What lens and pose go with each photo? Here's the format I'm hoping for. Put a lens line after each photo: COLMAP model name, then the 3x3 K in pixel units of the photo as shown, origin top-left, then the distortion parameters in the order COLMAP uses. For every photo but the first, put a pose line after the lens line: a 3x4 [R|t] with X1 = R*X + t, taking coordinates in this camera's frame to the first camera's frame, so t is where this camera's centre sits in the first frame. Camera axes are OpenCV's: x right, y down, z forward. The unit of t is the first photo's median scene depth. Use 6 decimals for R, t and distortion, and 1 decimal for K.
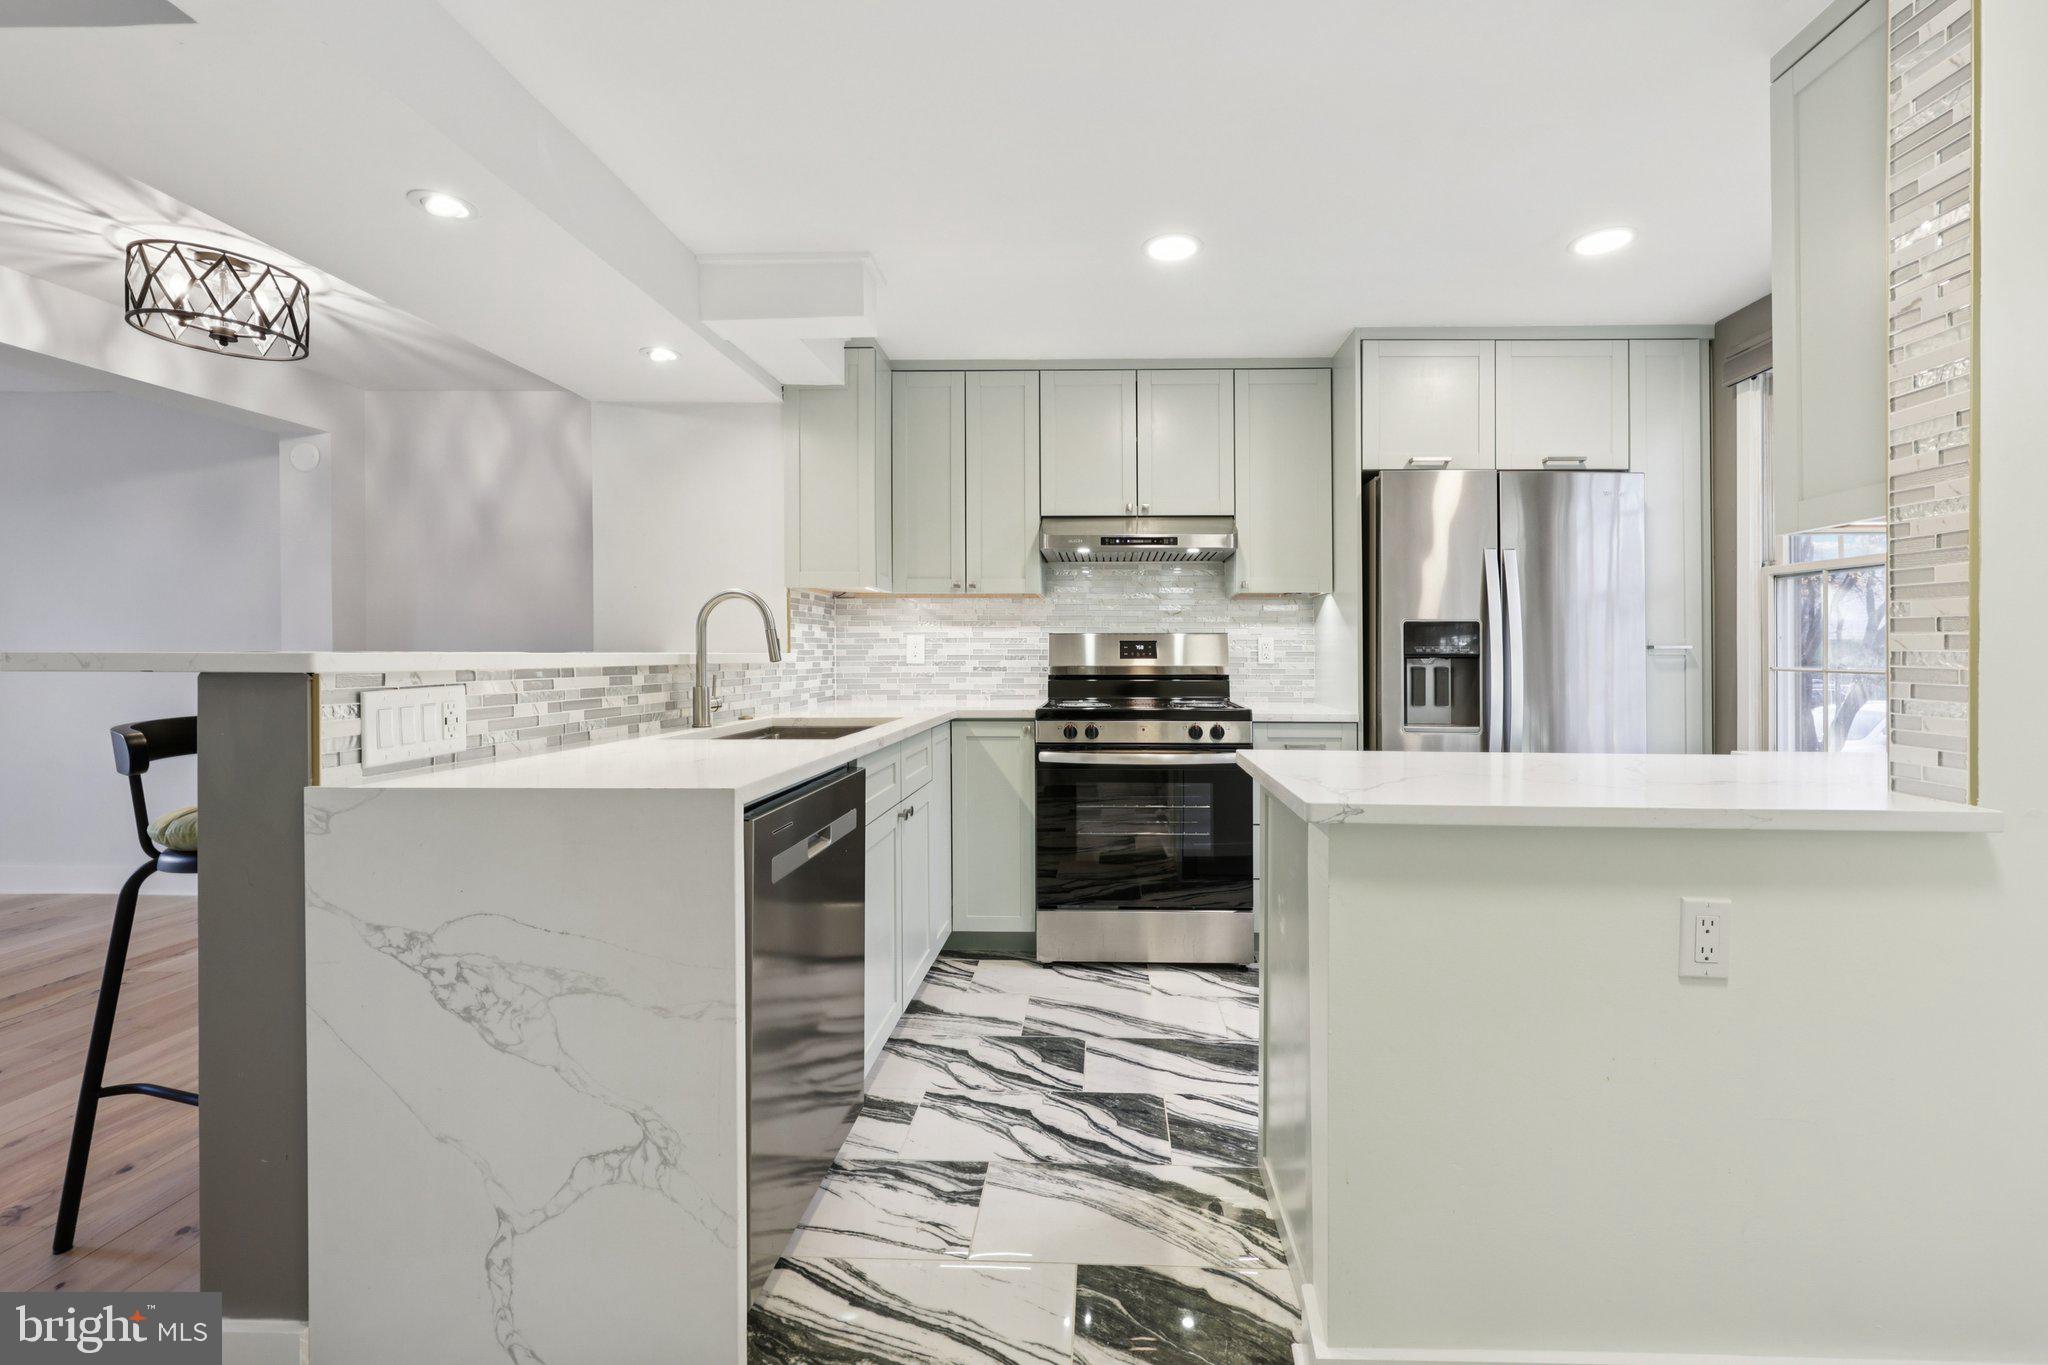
lens RADIAL K [[885.8, 0, 1058.2], [0, 885.8, 638.9], [0, 0, 1]] dist [0.002459, 0.000311]
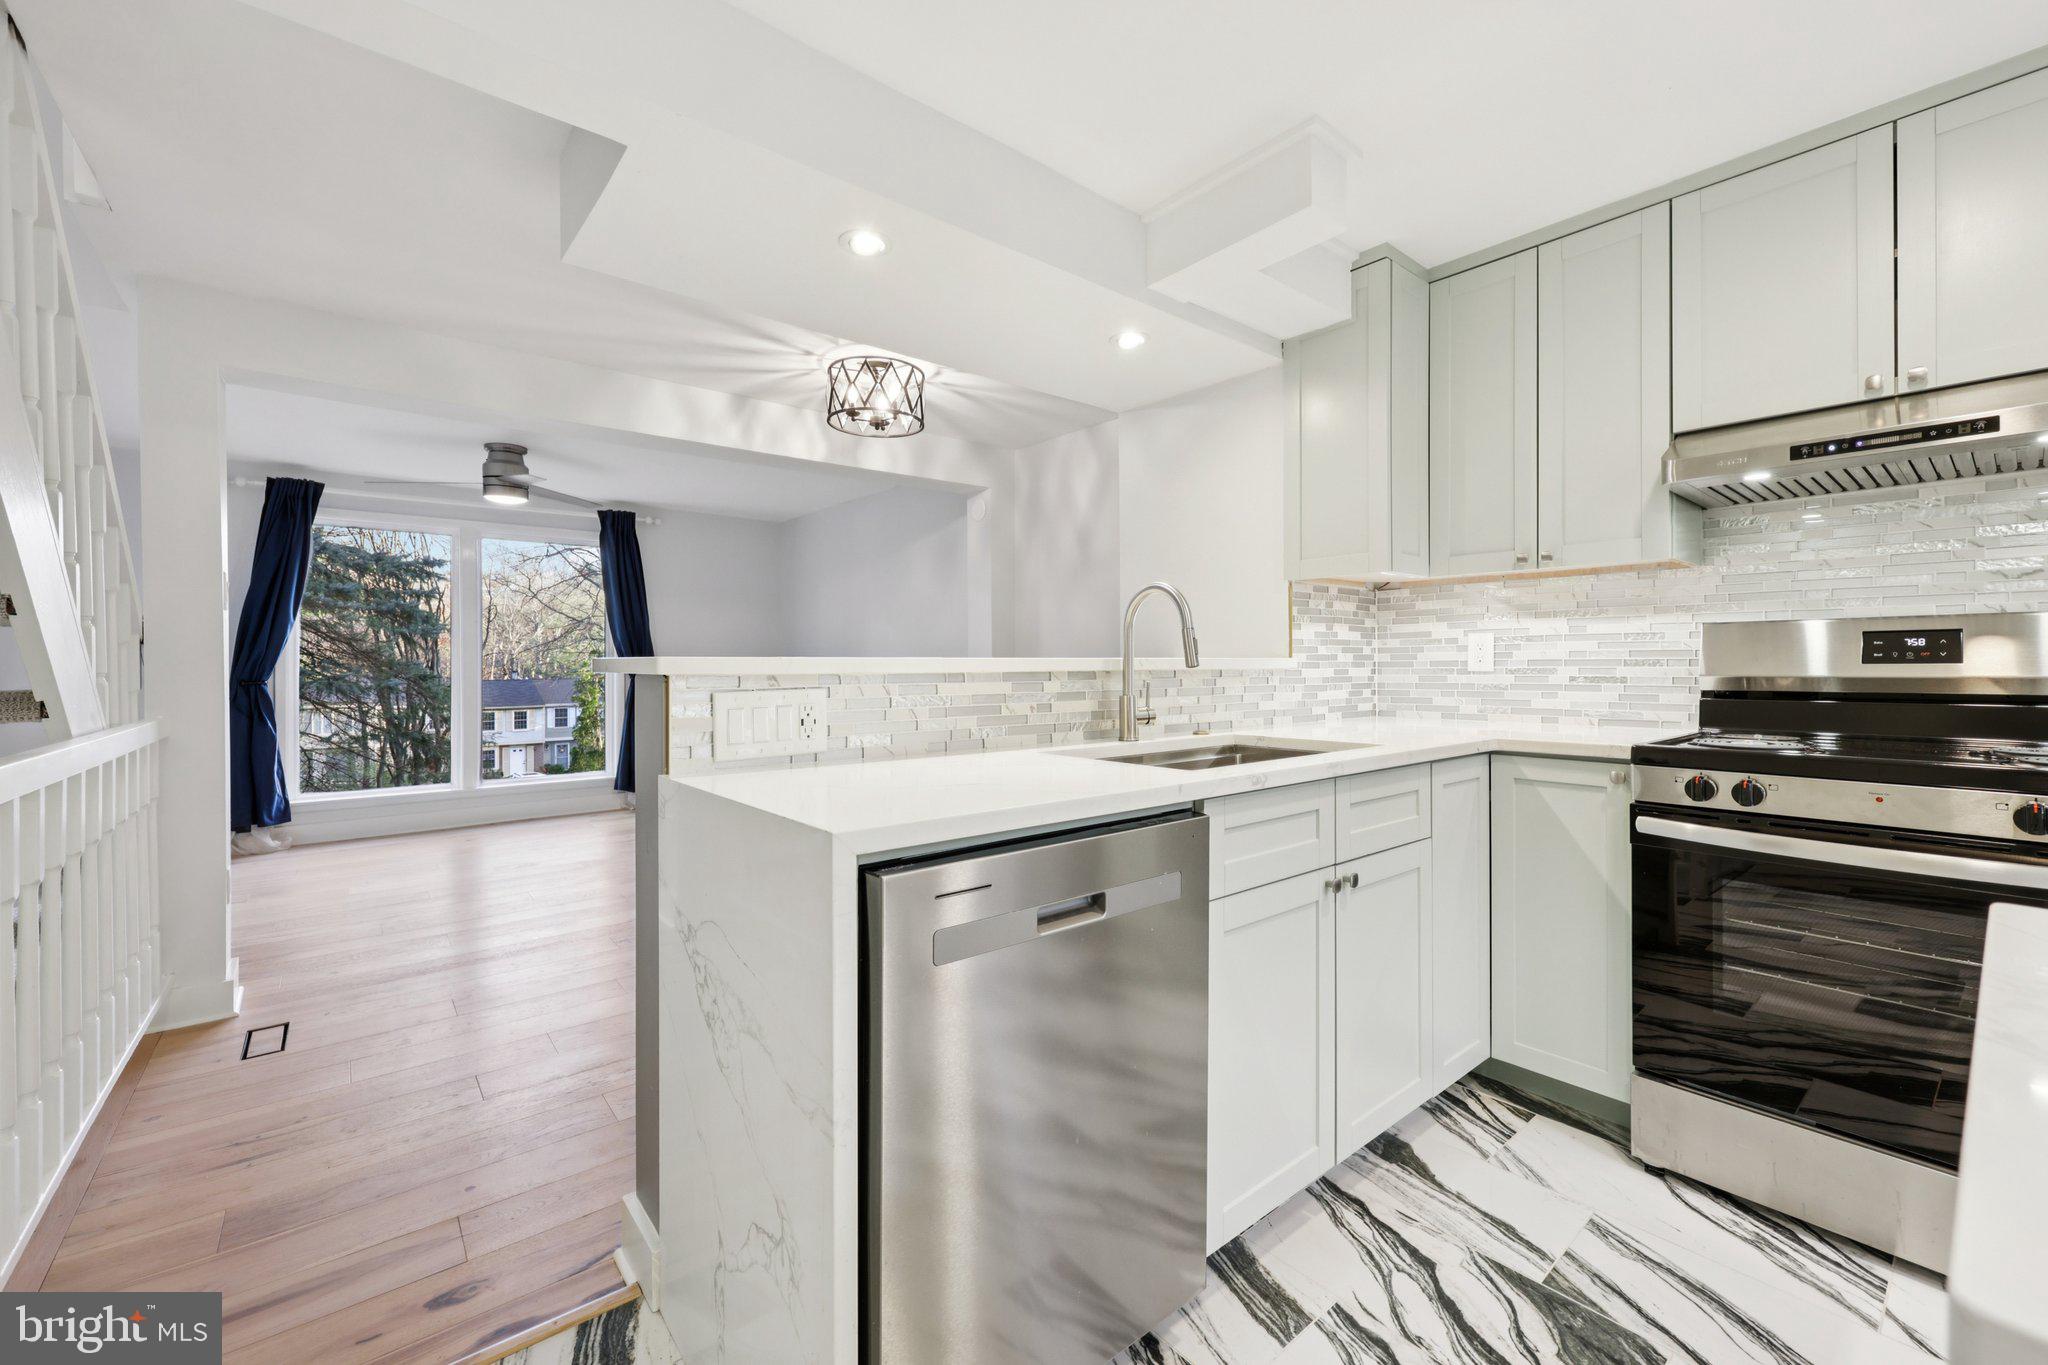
lens RADIAL K [[832.4, 0, 1020.4], [0, 832.4, 663.9], [0, 0, 1]] dist [0.000571, 0.000155]
pose [[0.668796, -0.003284, -0.743439, 0.117089], [0.016207, 0.999817, 0.010164, 0.009738], [0.743270, -0.018847, 0.668726, 0.291107]]
